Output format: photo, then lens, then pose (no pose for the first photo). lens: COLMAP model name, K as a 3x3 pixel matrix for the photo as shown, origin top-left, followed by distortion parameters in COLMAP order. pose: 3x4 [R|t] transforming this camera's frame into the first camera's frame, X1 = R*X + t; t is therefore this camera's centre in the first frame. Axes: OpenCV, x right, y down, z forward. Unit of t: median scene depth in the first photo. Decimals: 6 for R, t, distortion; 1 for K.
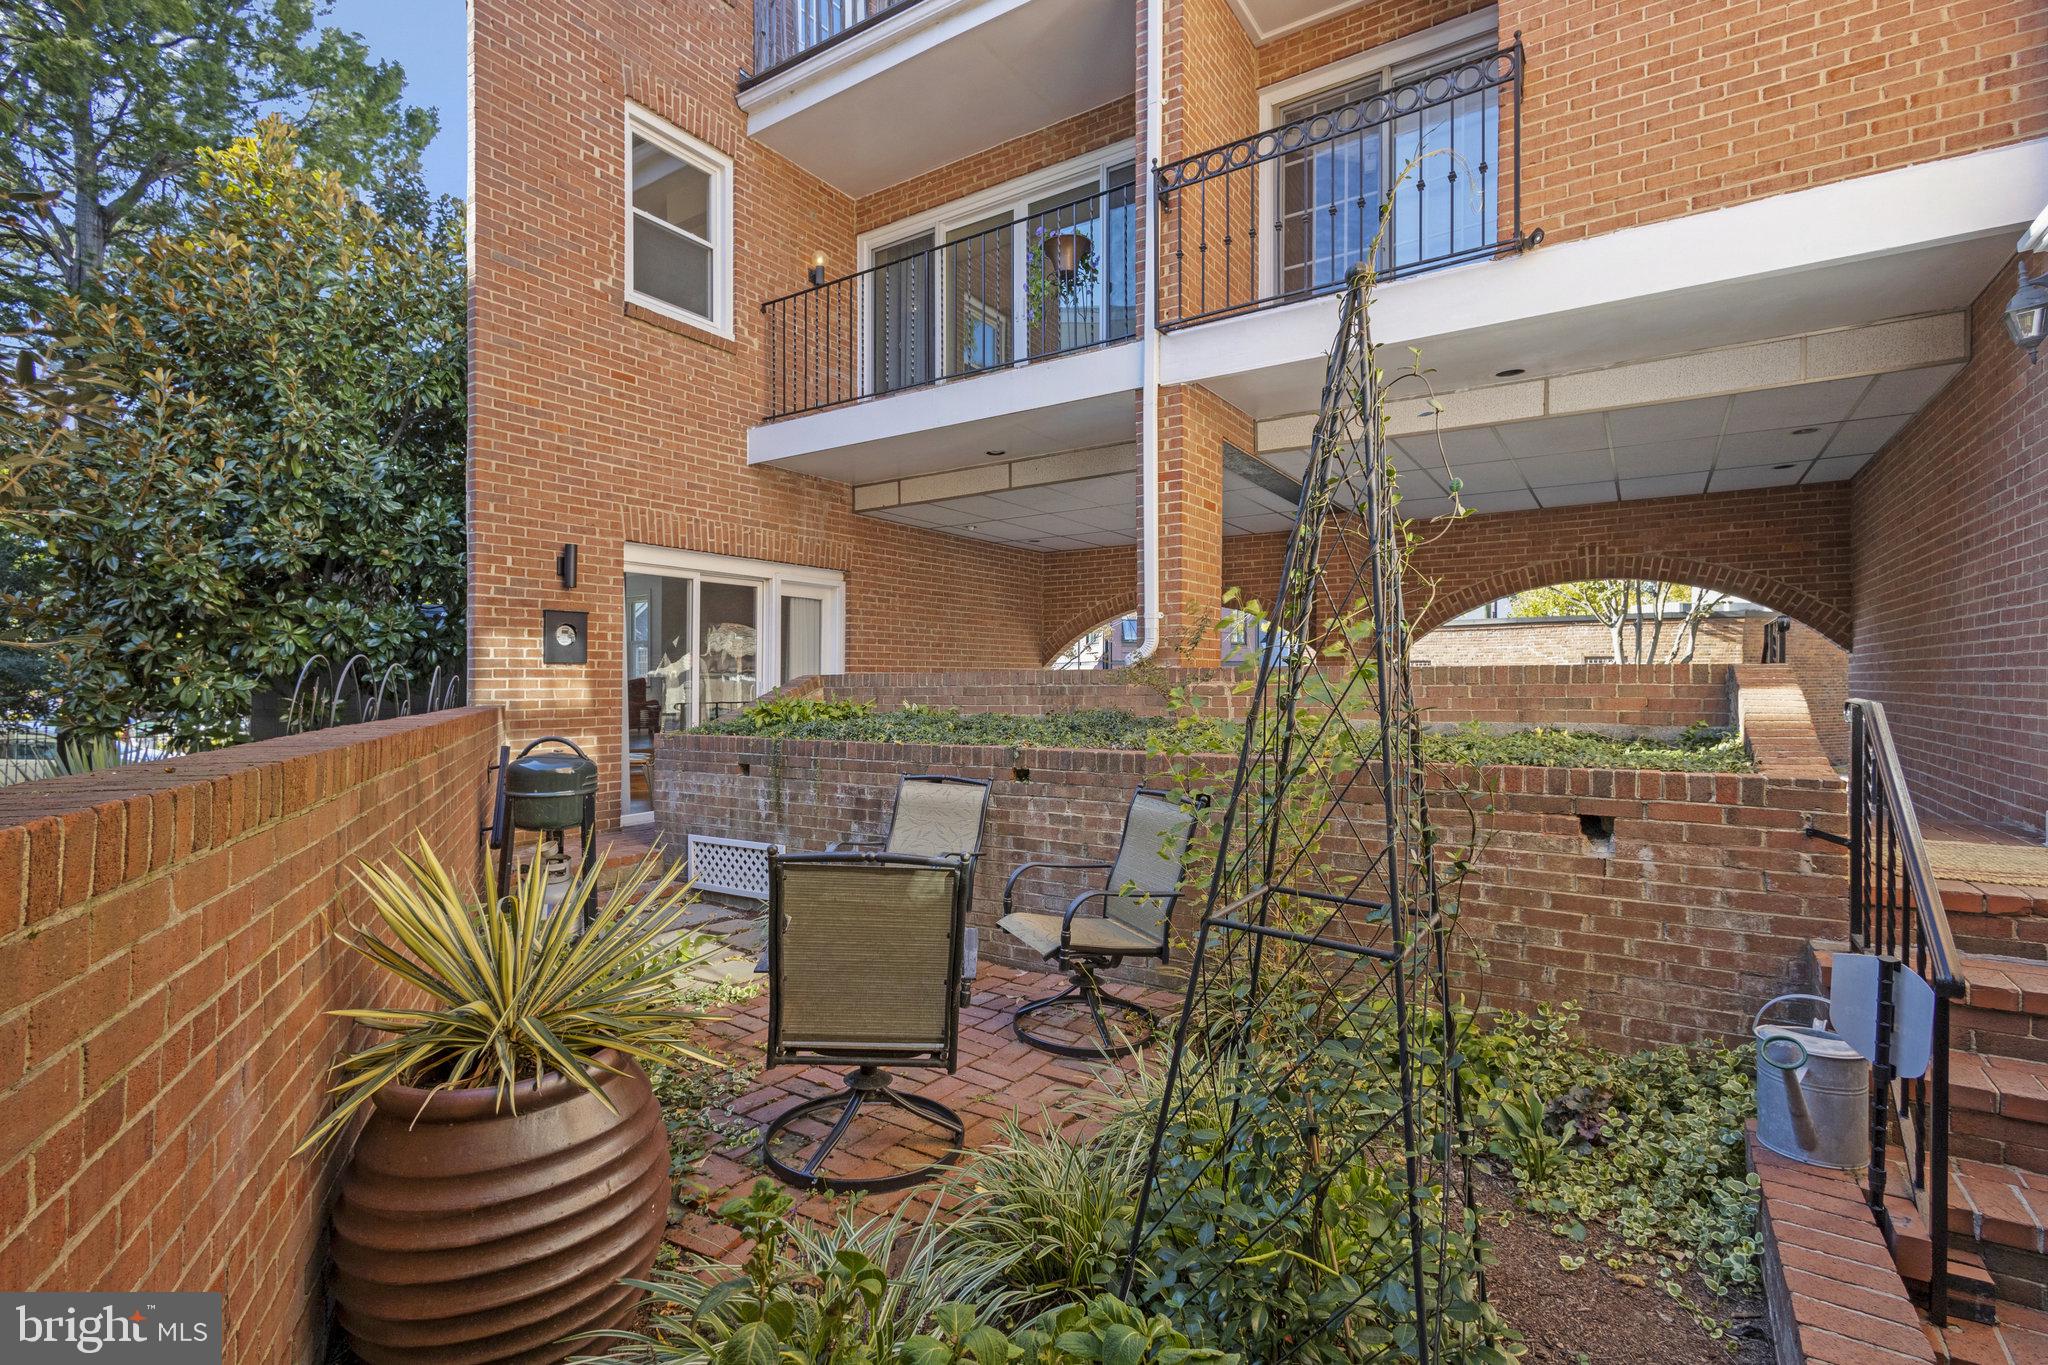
lens RADIAL K [[963.2, 0, 1024.0], [0, 963.2, 682.5], [0, 0, 1]] dist [0.000238, -0.000271]
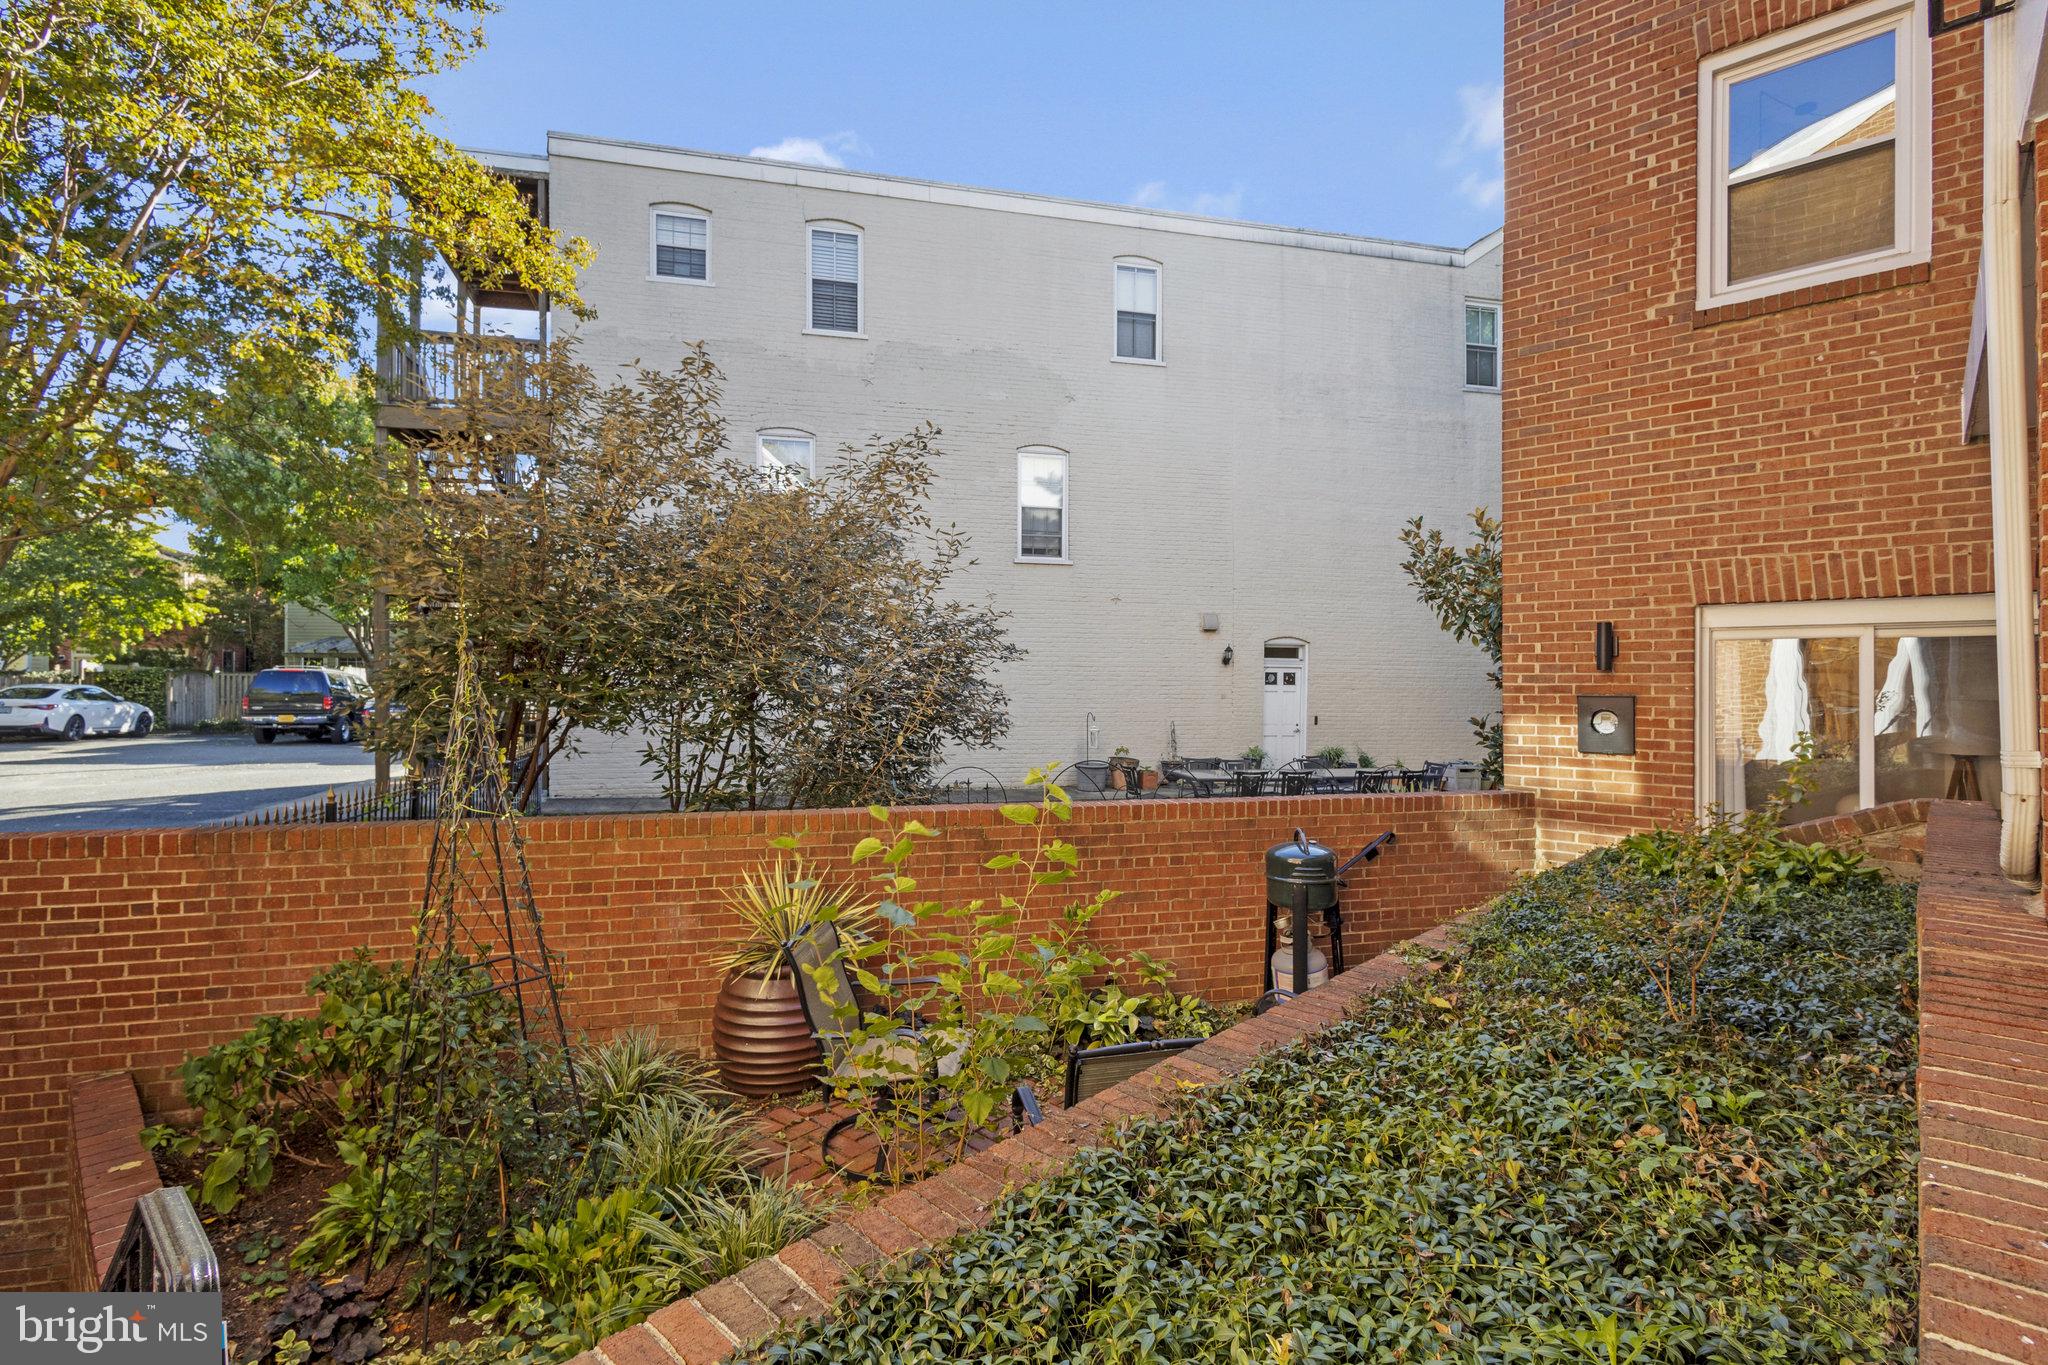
lens RADIAL K [[963.2, 0, 1024.0], [0, 963.2, 682.5], [0, 0, 1]] dist [0.000238, -0.000271]
pose [[-0.167716, -0.002333, -0.985833, 0.515797], [-0.007278, 0.999973, -0.001129, -0.082557], [0.985809, 0.006985, -0.167728, 0.620609]]
